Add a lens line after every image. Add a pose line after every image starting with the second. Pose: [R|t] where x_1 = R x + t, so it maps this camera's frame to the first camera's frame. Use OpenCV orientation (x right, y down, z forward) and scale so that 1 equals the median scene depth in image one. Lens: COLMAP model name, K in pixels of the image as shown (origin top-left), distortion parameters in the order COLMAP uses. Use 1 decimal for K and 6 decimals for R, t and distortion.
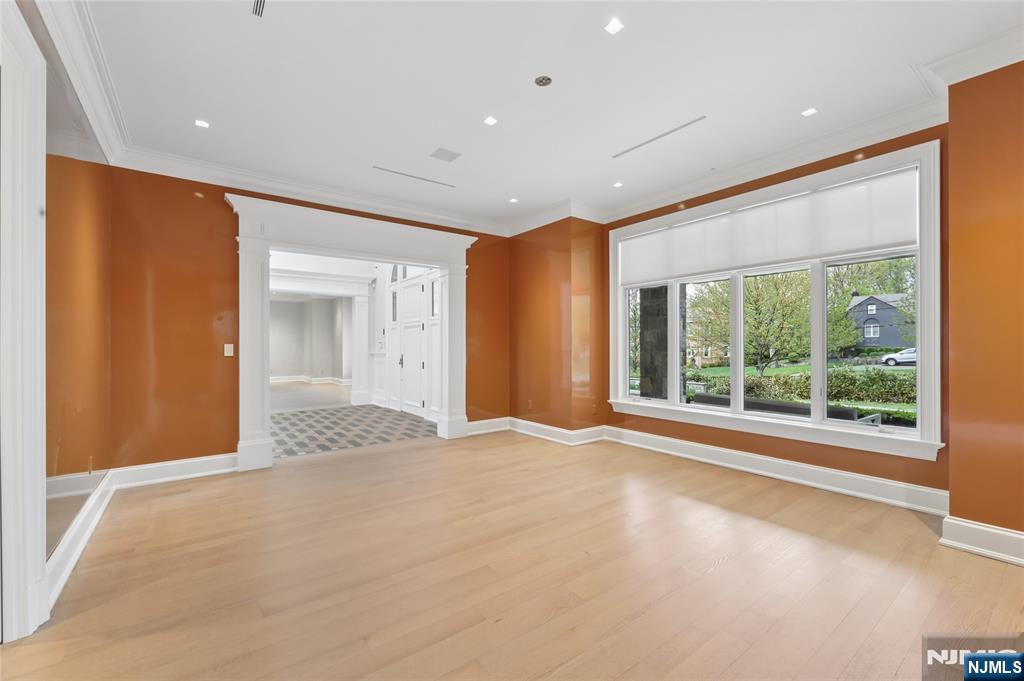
lens RADIAL K [[425.6, 0, 512.0], [0, 425.6, 340.5], [0, 0, 1]] dist [0.013425, 0.000006]
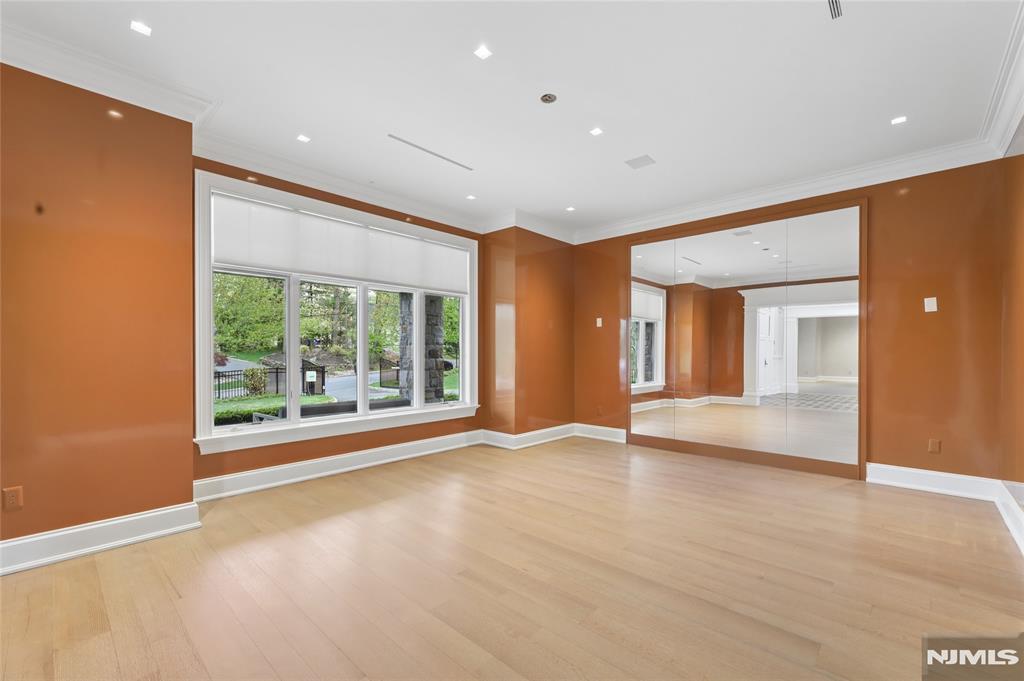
lens RADIAL K [[439.4, 0, 519.1], [0, 439.4, 353.3], [0, 0, 1]] dist [-0.000488, 0.000018]
pose [[-0.180549, -0.000354, 0.983566, -0.734514], [-0.012603, 0.999919, -0.001954, 0.013146], [-0.983485, -0.012749, -0.180539, 0.956985]]
